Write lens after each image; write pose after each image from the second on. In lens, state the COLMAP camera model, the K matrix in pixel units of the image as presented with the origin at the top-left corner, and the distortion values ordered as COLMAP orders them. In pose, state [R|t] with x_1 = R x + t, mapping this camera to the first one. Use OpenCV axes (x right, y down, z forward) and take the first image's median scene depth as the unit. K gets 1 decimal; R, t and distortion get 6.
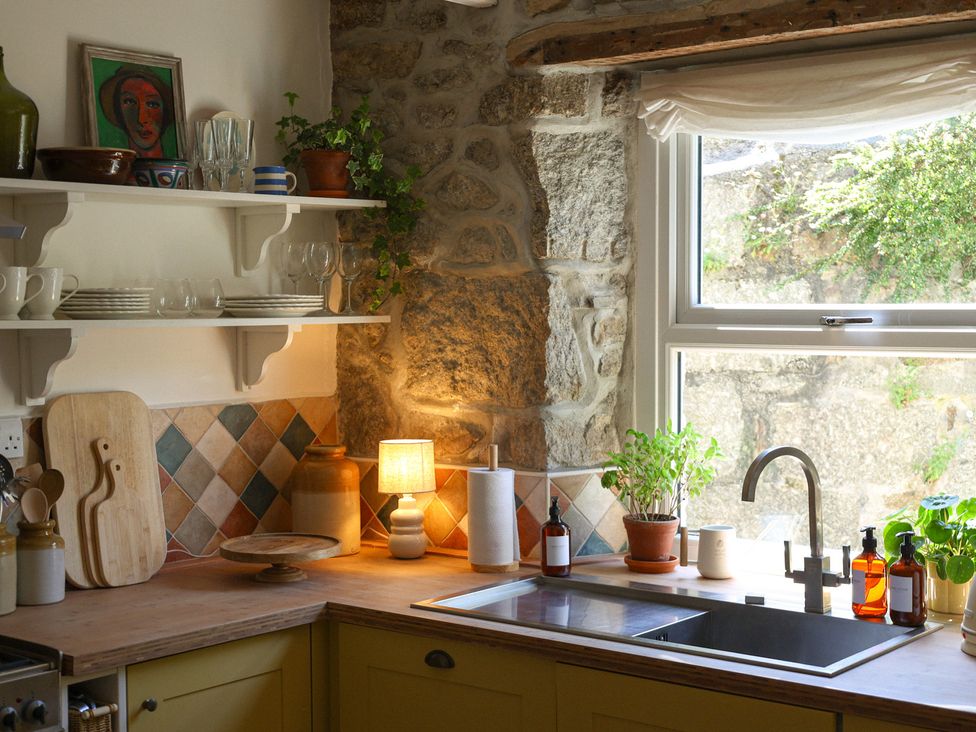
lens RADIAL K [[1494.0, 0, 501.4], [0, 1494.0, 385.5], [0, 0, 1]] dist [-0.033007, 0.000000]
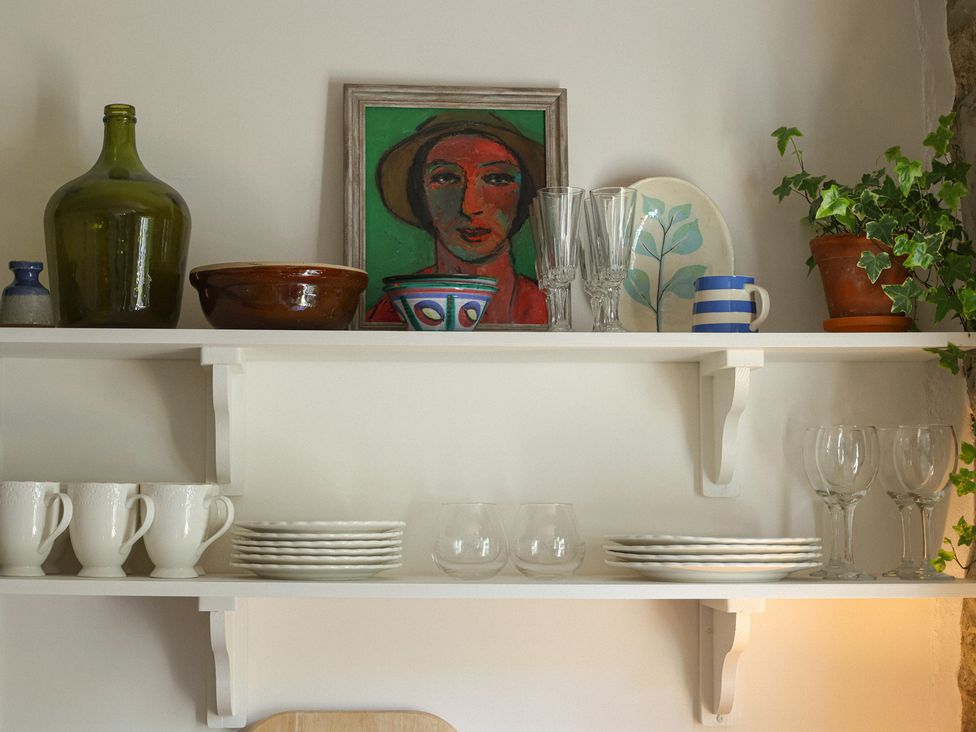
lens RADIAL K [[1840.3, 0, 487.4], [0, 1840.3, 365.2], [0, 0, 1]] dist [-0.002855, 0.000000]
pose [[0.681908, -0.042183, -0.730221, 0.243214], [-0.049694, 0.993357, -0.103789, -0.050108], [0.729748, 0.107062, 0.675282, 0.536737]]
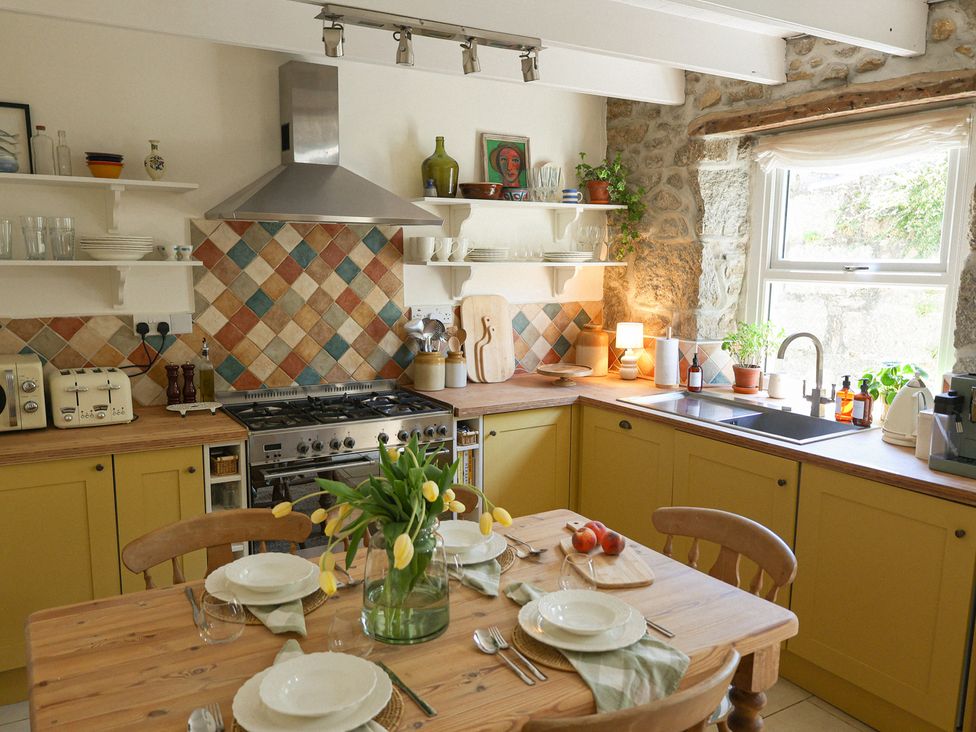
lens RADIAL K [[773.5, 0, 495.3], [0, 773.5, 388.1], [0, 0, 1]] dist [-0.003643, -0.007720]
pose [[0.944933, 0.065177, -0.320707, 0.113500], [-0.027569, 0.992338, 0.120441, 0.002223], [0.326099, -0.104967, 0.939490, -0.085048]]
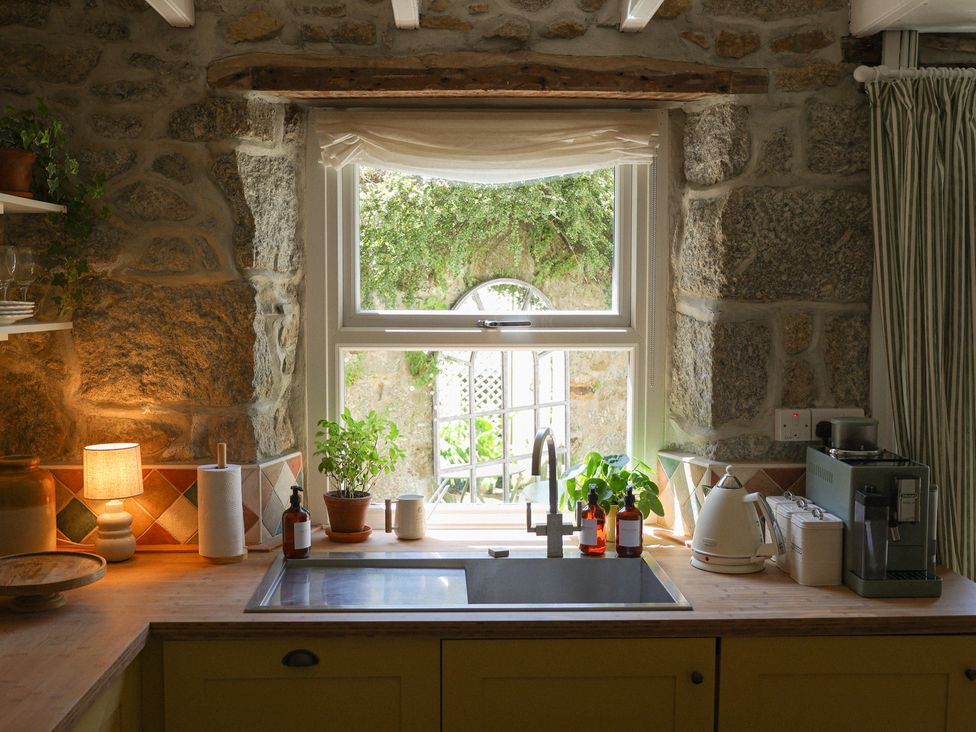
lens RADIAL K [[1032.0, 0, 468.3], [0, 1032.0, 381.4], [0, 0, 1]] dist [-0.017160, 0.000000]
pose [[0.764244, -0.045471, 0.643322, -0.336555], [0.030977, 0.998948, 0.033807, -0.023417], [-0.644183, -0.005908, 0.764849, 0.319733]]
